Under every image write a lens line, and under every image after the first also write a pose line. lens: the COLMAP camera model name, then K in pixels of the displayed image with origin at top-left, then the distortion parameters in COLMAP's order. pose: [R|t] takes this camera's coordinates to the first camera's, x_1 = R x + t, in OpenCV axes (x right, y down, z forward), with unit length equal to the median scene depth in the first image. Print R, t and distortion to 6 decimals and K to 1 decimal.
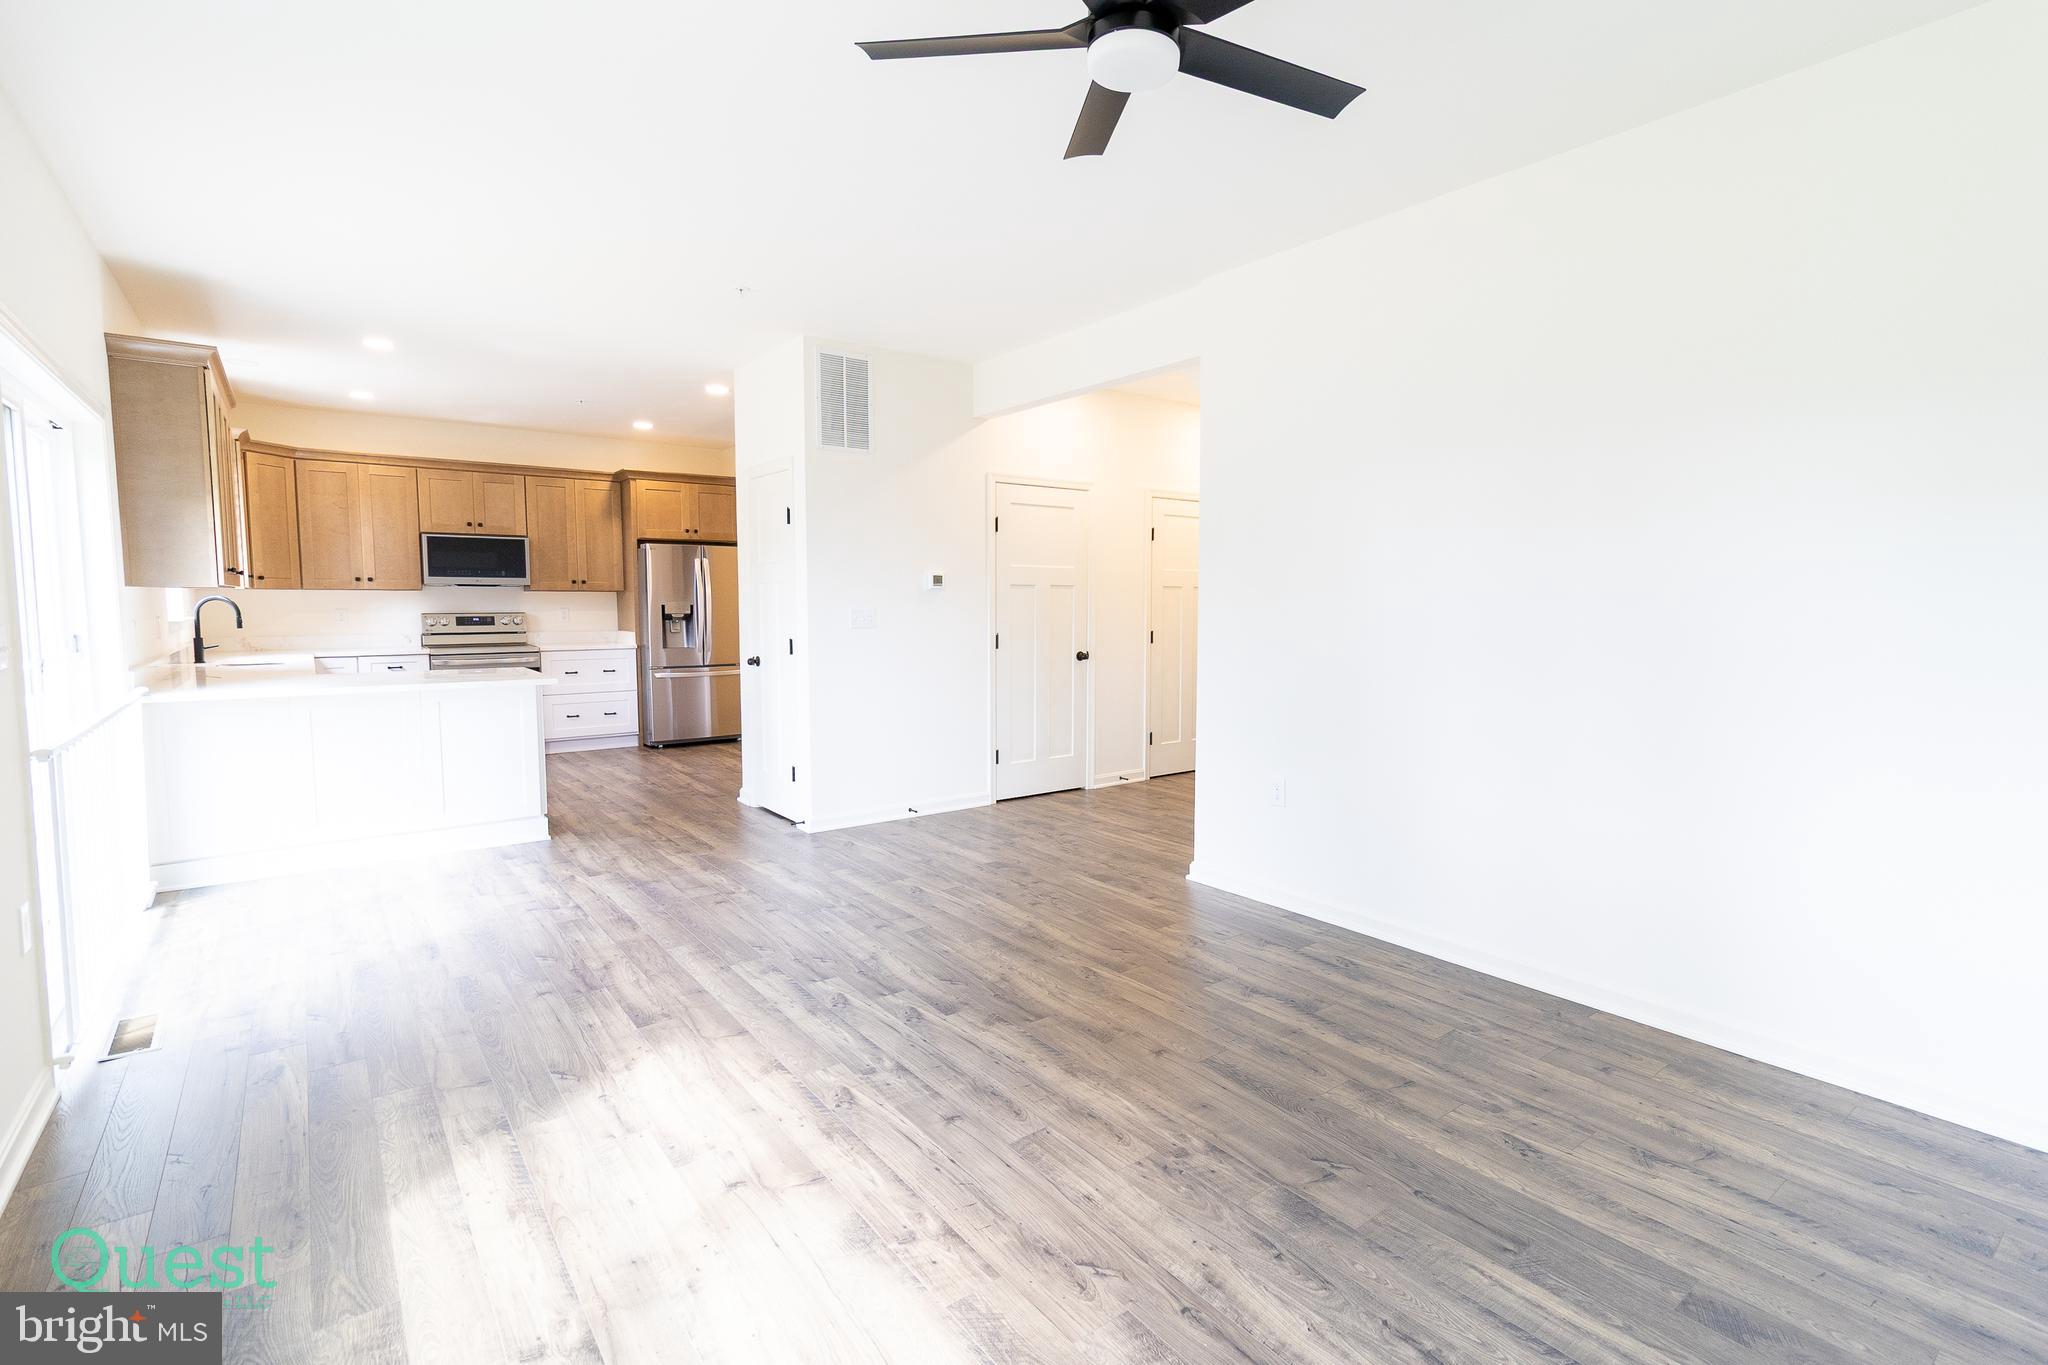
lens RADIAL K [[958.4, 0, 1046.1], [0, 958.4, 676.1], [0, 0, 1]] dist [0.002288, -0.000415]
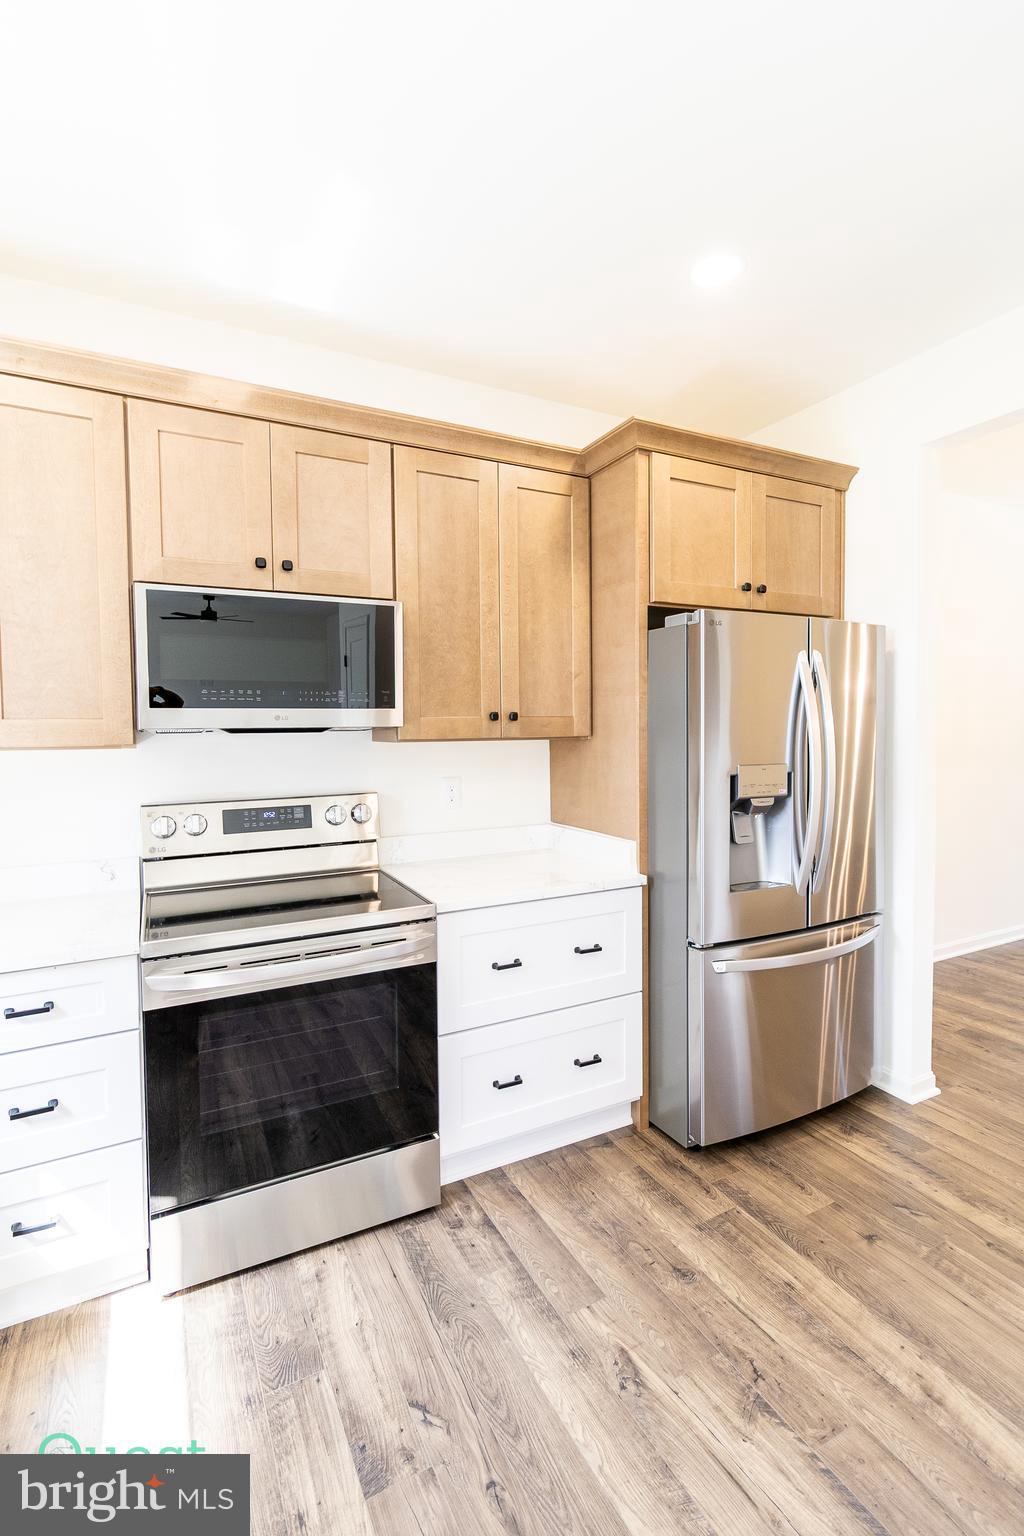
lens RADIAL K [[707.6, 0, 504.6], [0, 707.6, 751.1], [0, 0, 1]] dist [0.001697, 0.000096]
pose [[0.982191, -0.004608, -0.187831, -0.474206], [-0.003307, 0.999120, -0.041805, -0.078521], [0.187859, 0.041681, 0.981311, 0.779919]]
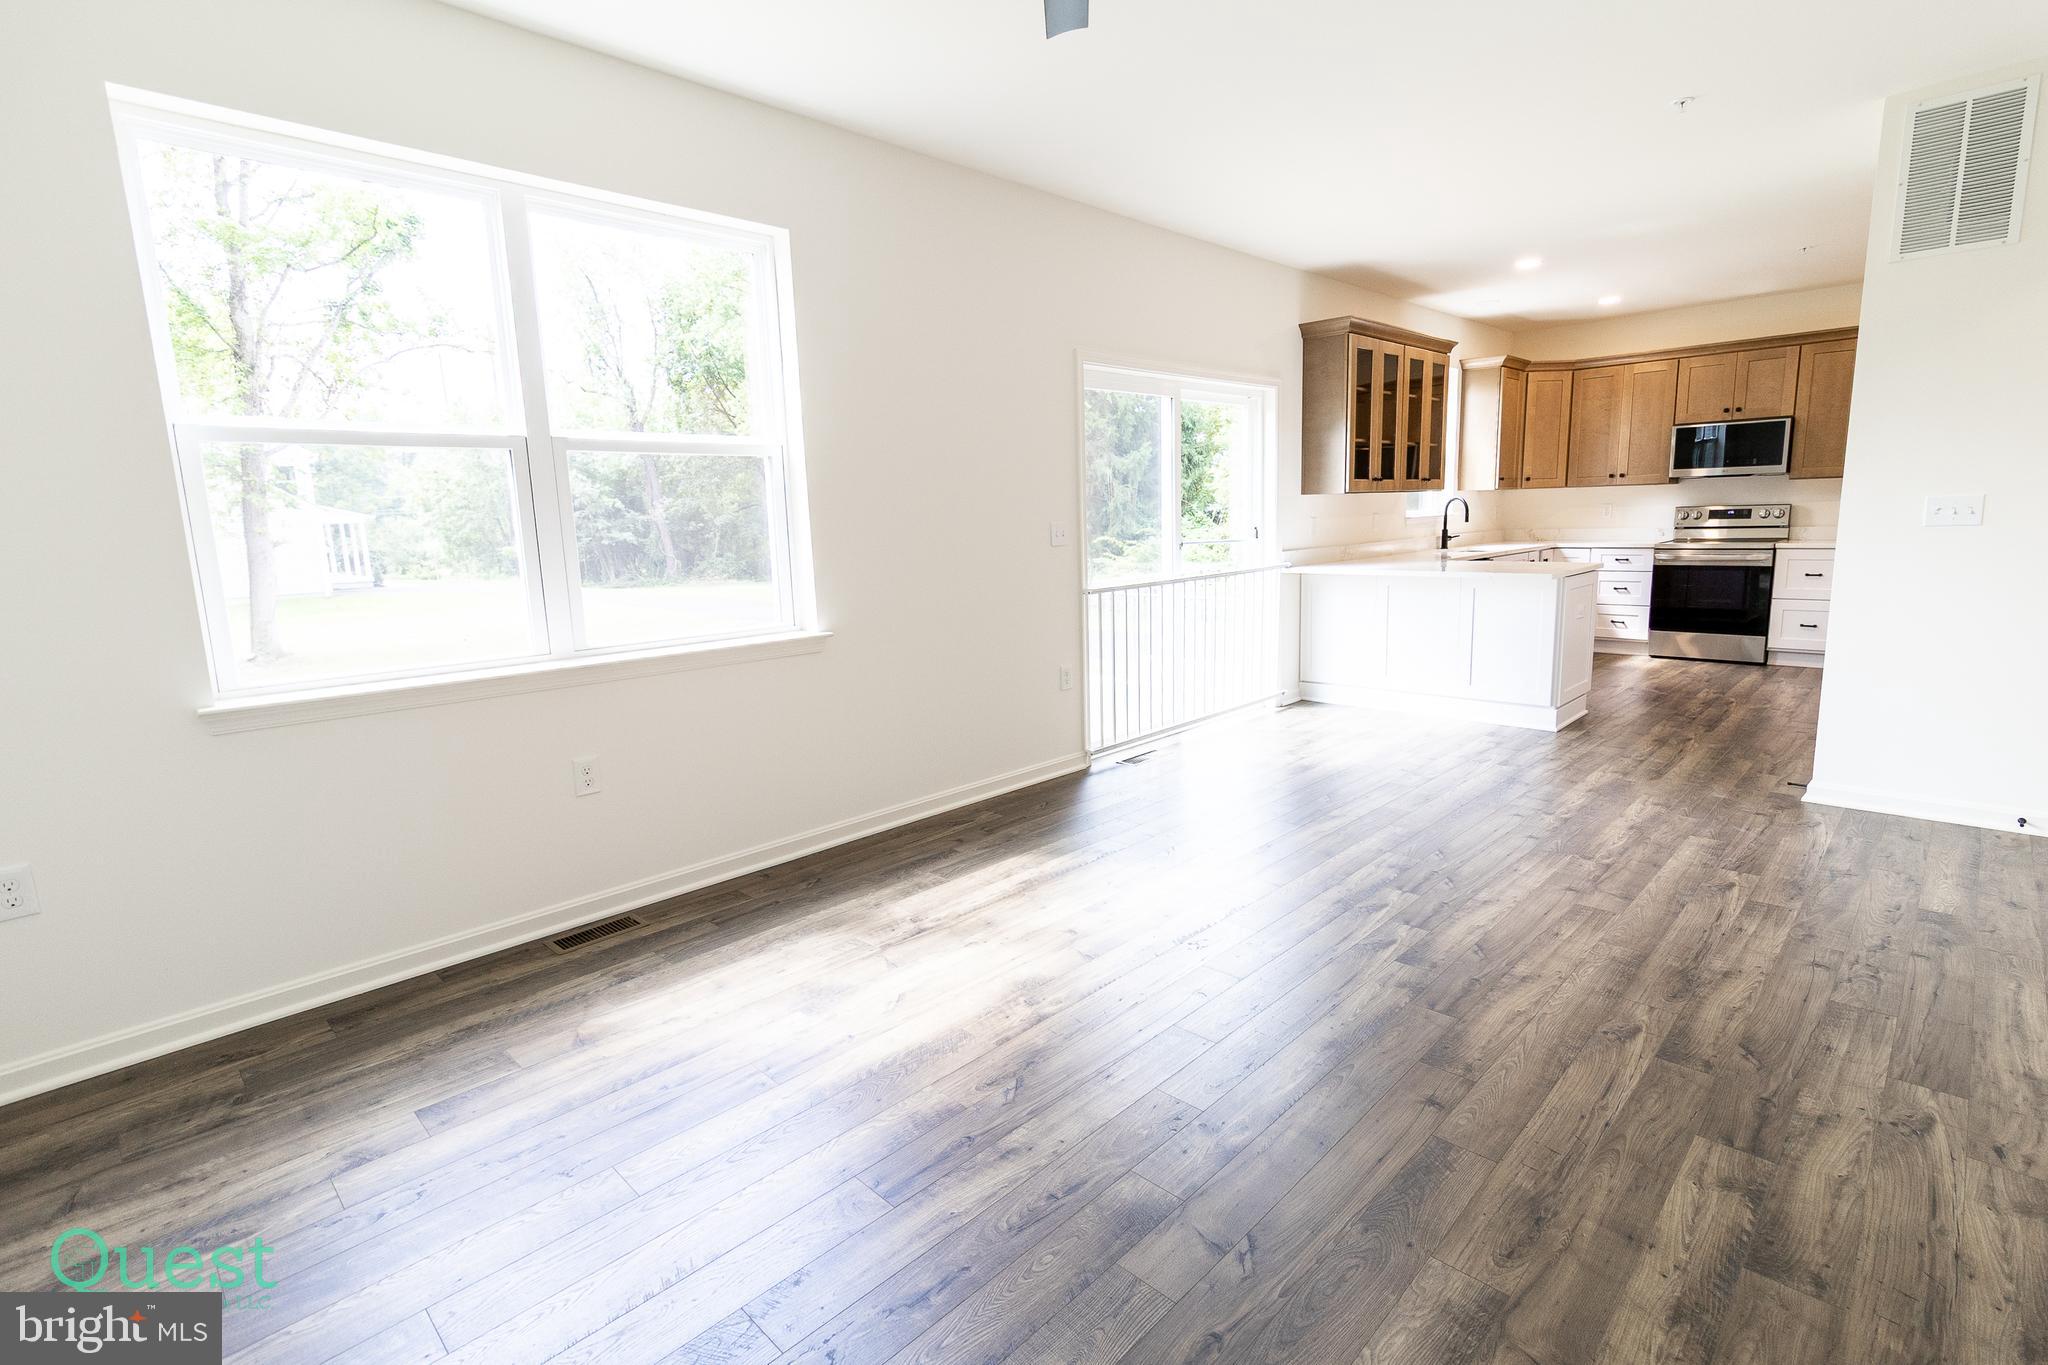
lens RADIAL K [[958.4, 0, 1046.1], [0, 958.4, 676.1], [0, 0, 1]] dist [0.002288, -0.000415]
pose [[0.141977, 0.160184, -0.976823, 0.276109], [-0.048131, 0.986770, 0.154819, -0.014758], [0.988699, 0.025035, 0.147808, 0.211289]]
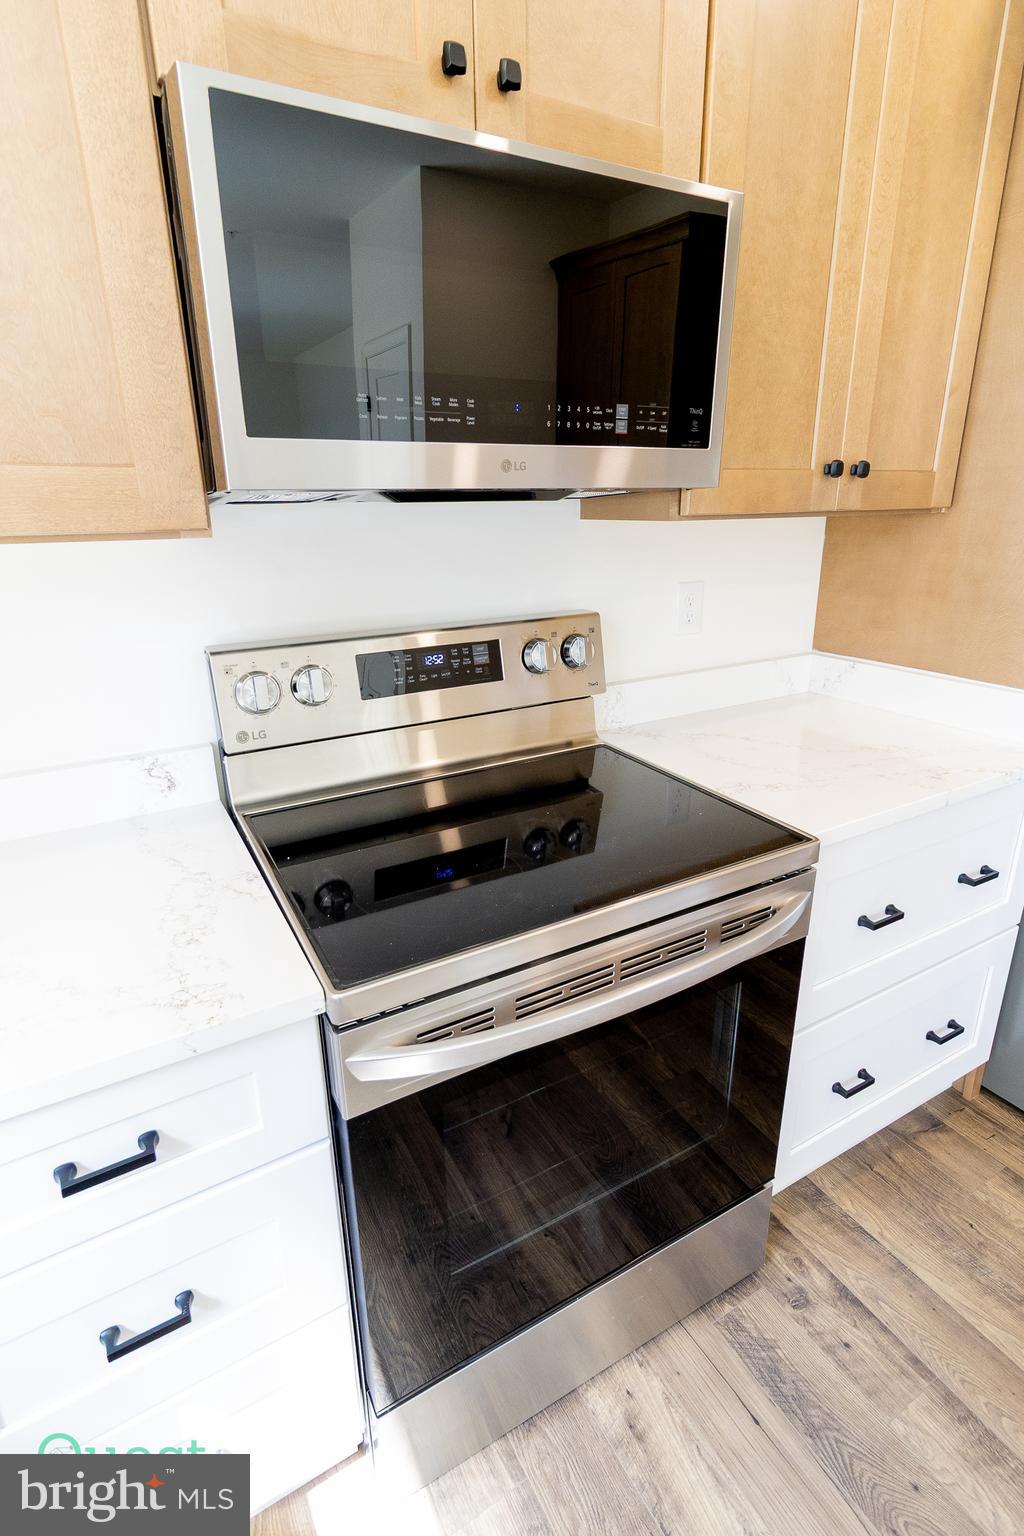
lens RADIAL K [[753.5, 0, 508.0], [0, 753.5, 752.3], [0, 0, 1]] dist [0.000992, 0.000144]
pose [[0.989147, 0.030346, -0.143758, -0.590425], [0.005114, 0.970734, 0.240102, -0.085220], [0.146837, -0.238232, 0.960044, 0.890567]]
